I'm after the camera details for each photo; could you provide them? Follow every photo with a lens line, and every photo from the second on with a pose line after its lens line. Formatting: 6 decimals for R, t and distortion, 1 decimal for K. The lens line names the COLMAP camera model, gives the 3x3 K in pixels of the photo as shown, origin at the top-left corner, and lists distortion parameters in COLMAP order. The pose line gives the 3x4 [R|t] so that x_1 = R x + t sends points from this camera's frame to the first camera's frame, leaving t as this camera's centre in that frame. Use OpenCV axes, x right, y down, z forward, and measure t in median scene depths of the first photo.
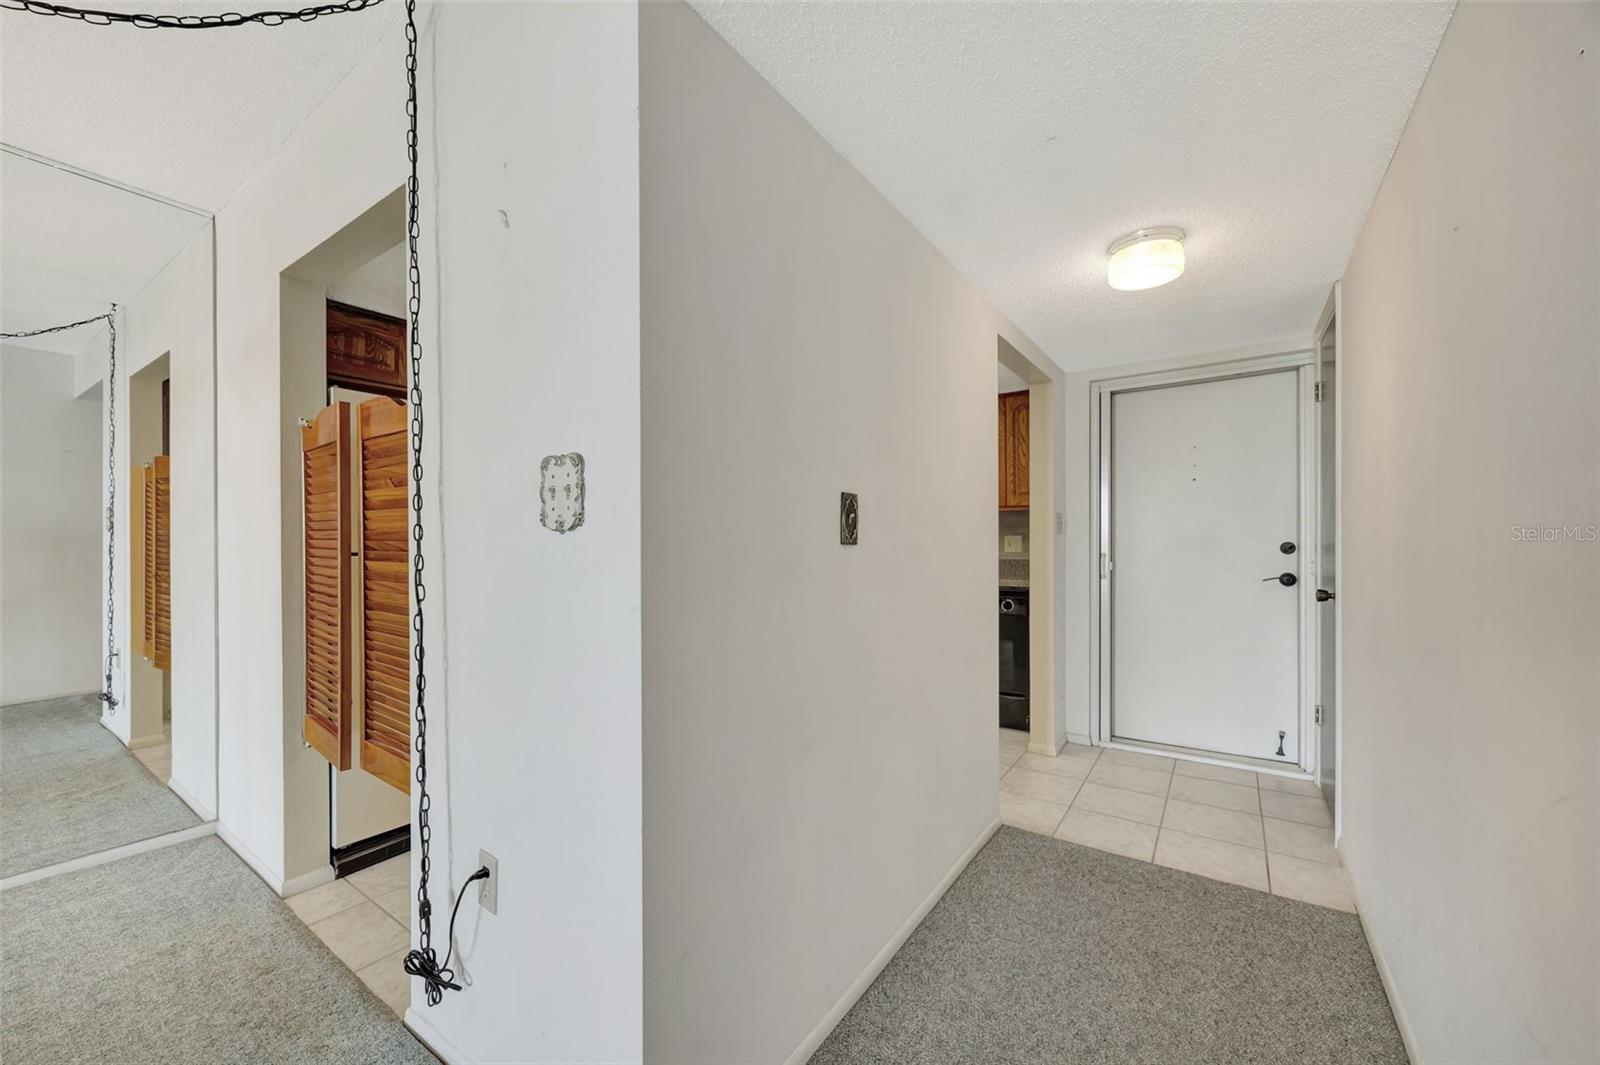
lens RADIAL K [[613.9, 0, 795.6], [0, 613.9, 540.7], [0, 0, 1]] dist [0.000152, -0.000148]
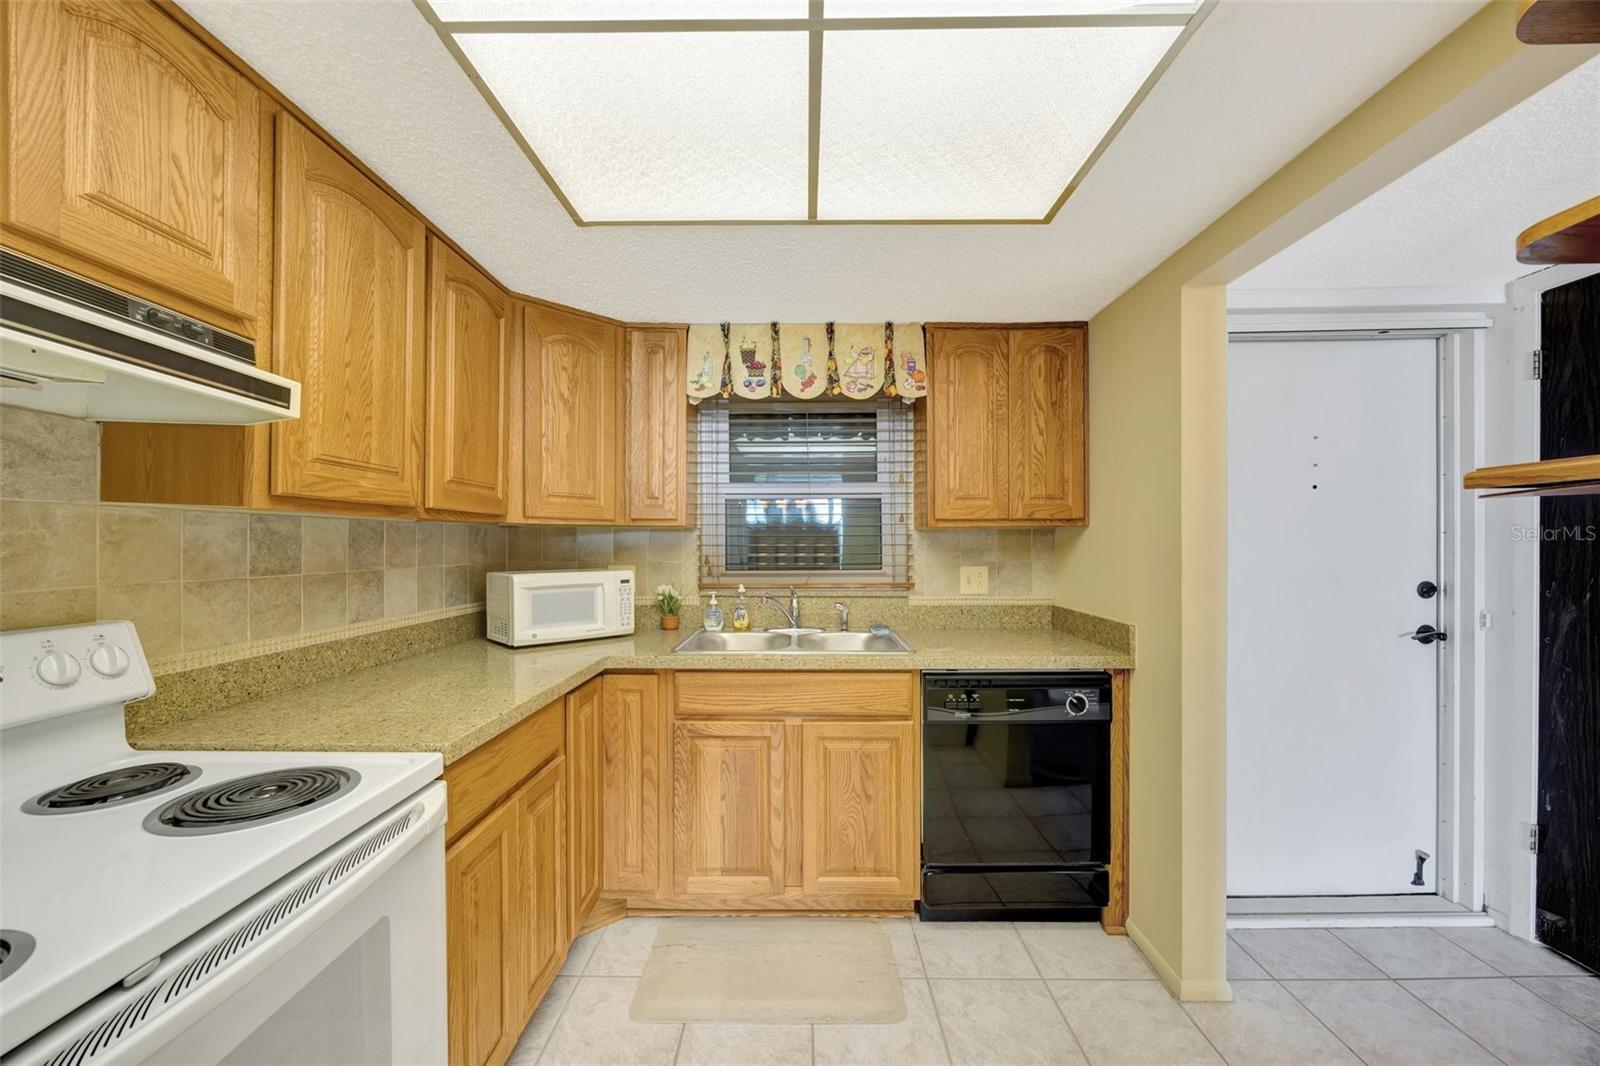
lens RADIAL K [[613.9, 0, 798.4], [0, 613.9, 540.9], [0, 0, 1]] dist [0.000152, -0.000148]
pose [[0.825196, -0.000442, 0.564847, -0.210389], [0.004970, 0.999967, -0.006478, -0.047325], [-0.564825, 0.008153, 0.825170, 0.899508]]
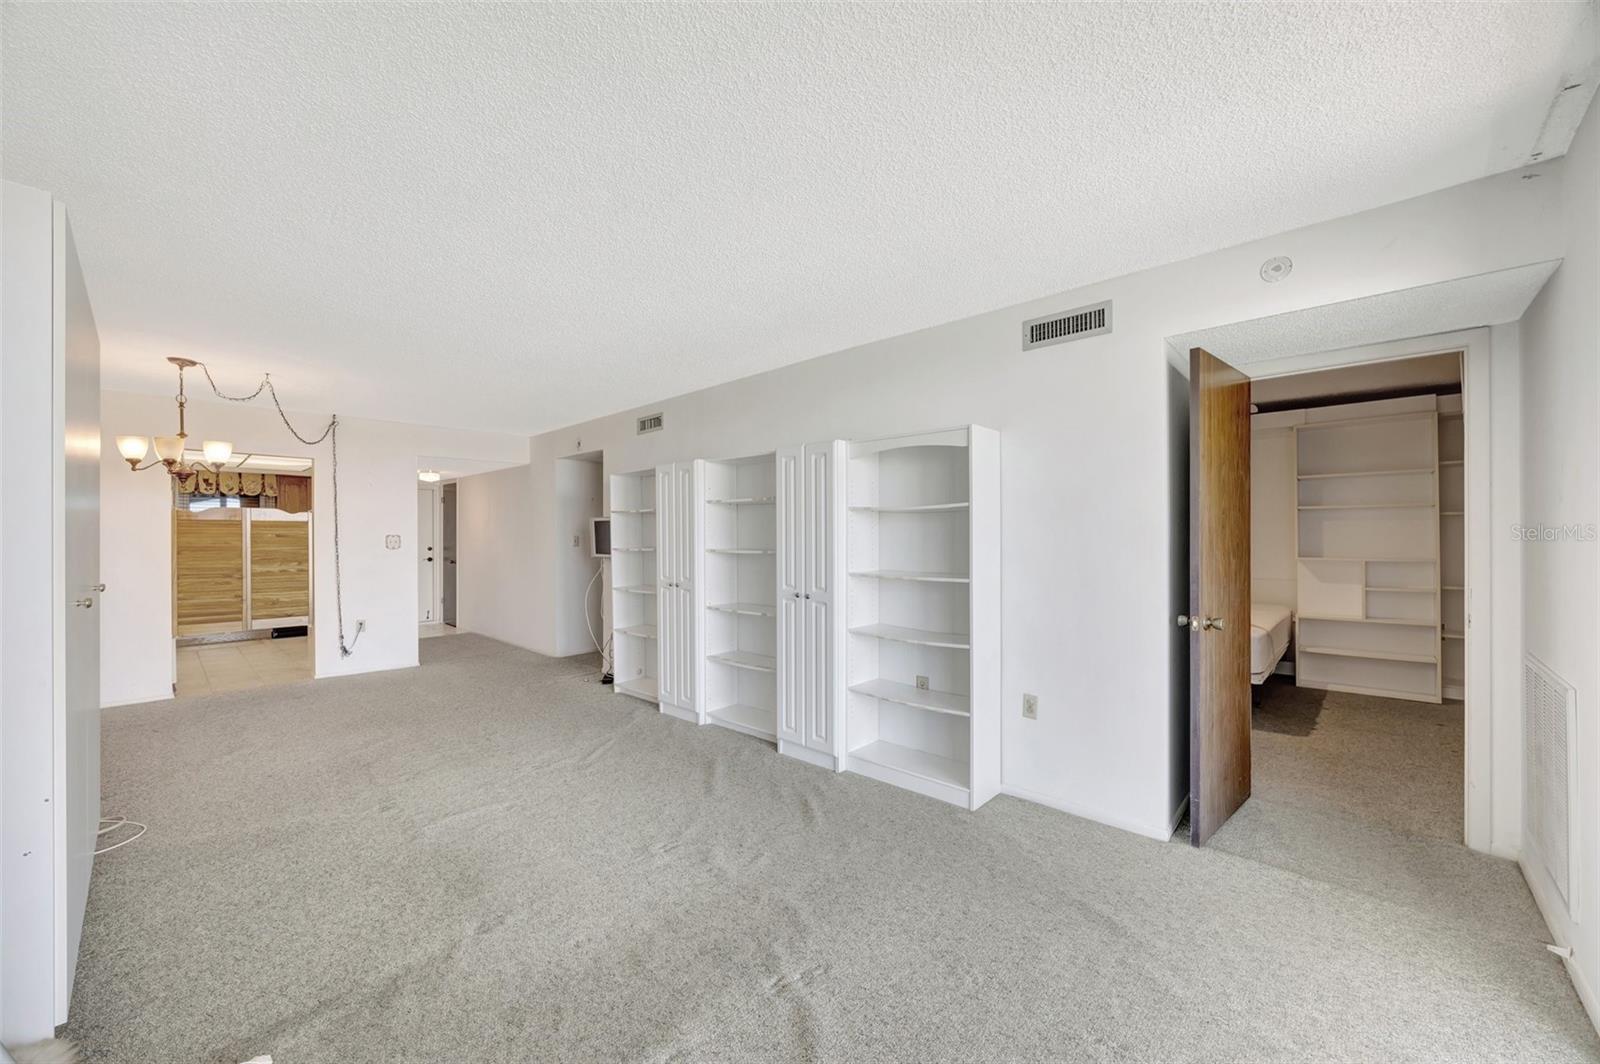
lens RADIAL K [[613.9, 0, 796.1], [0, 613.9, 534.7], [0, 0, 1]] dist [0.000152, -0.000148]
pose [[0.146169, -0.001074, 0.989259, -2.065498], [0.008398, 0.999965, -0.000155, -0.044537], [-0.989224, 0.008330, 0.146173, -1.310090]]
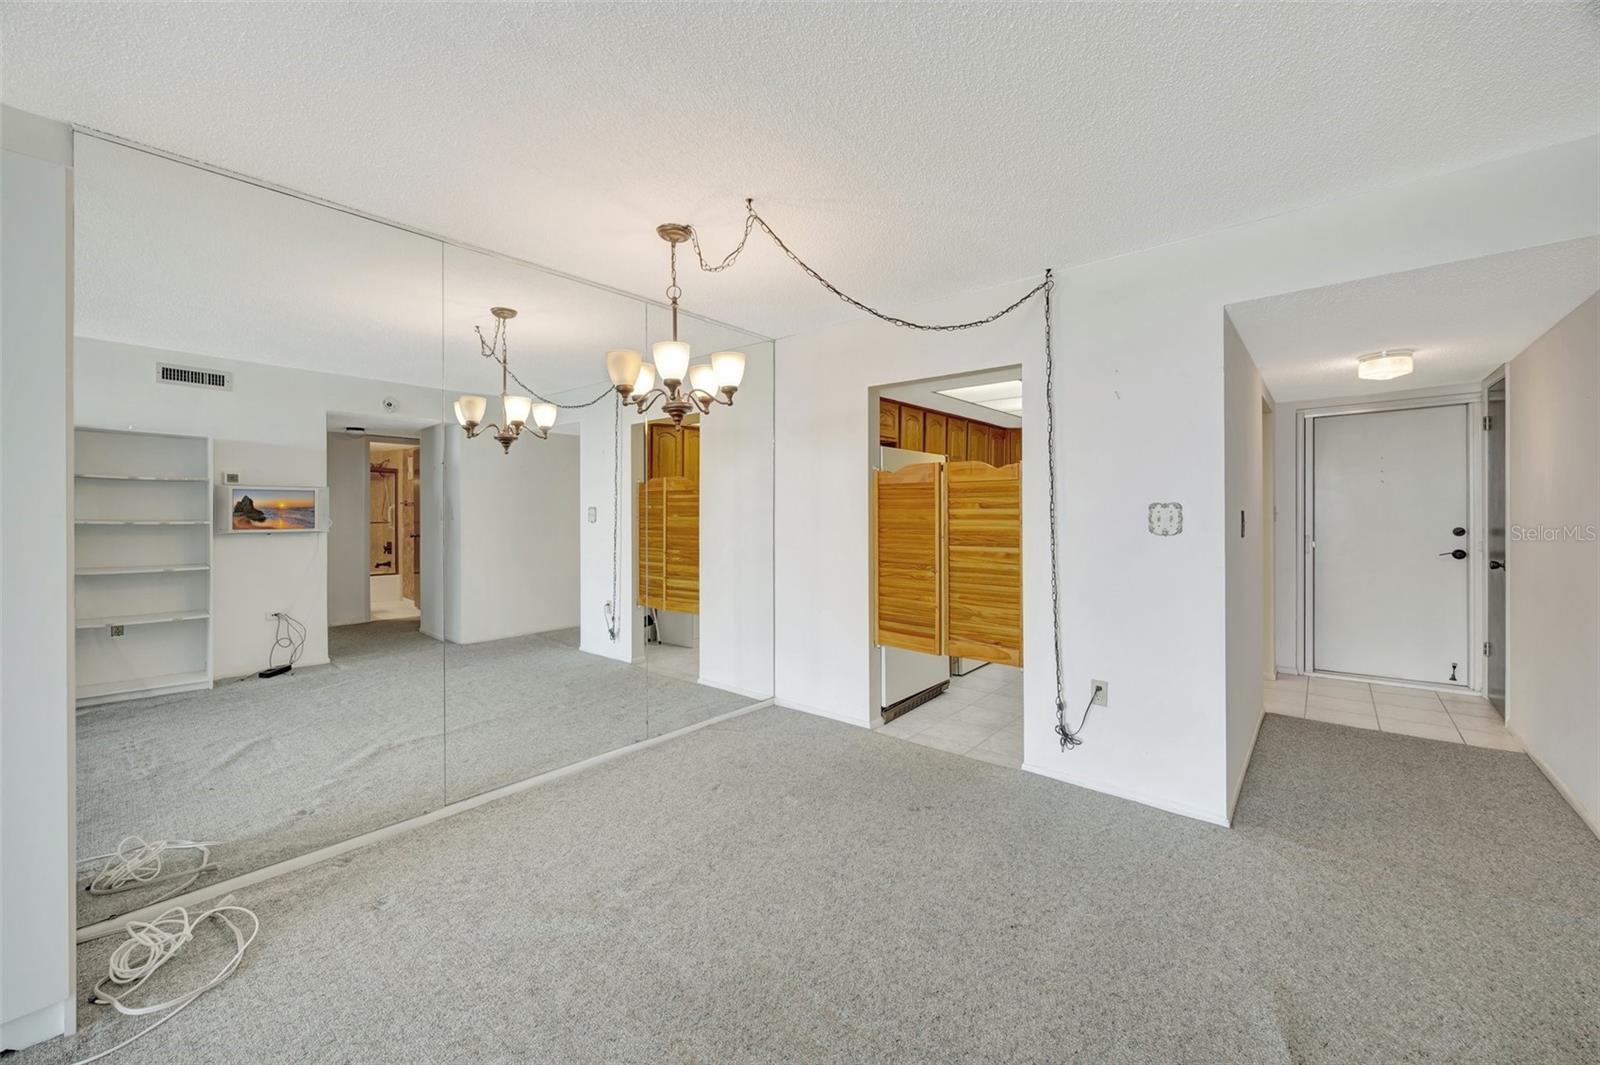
lens RADIAL K [[613.9, 0, 794.2], [0, 613.9, 518.0], [0, 0, 1]] dist [0.000152, -0.000148]
pose [[0.995128, -0.007951, -0.098273, -0.618760], [0.008347, 0.999959, 0.003617, -0.040339], [0.098240, -0.004420, 0.995153, -0.588492]]
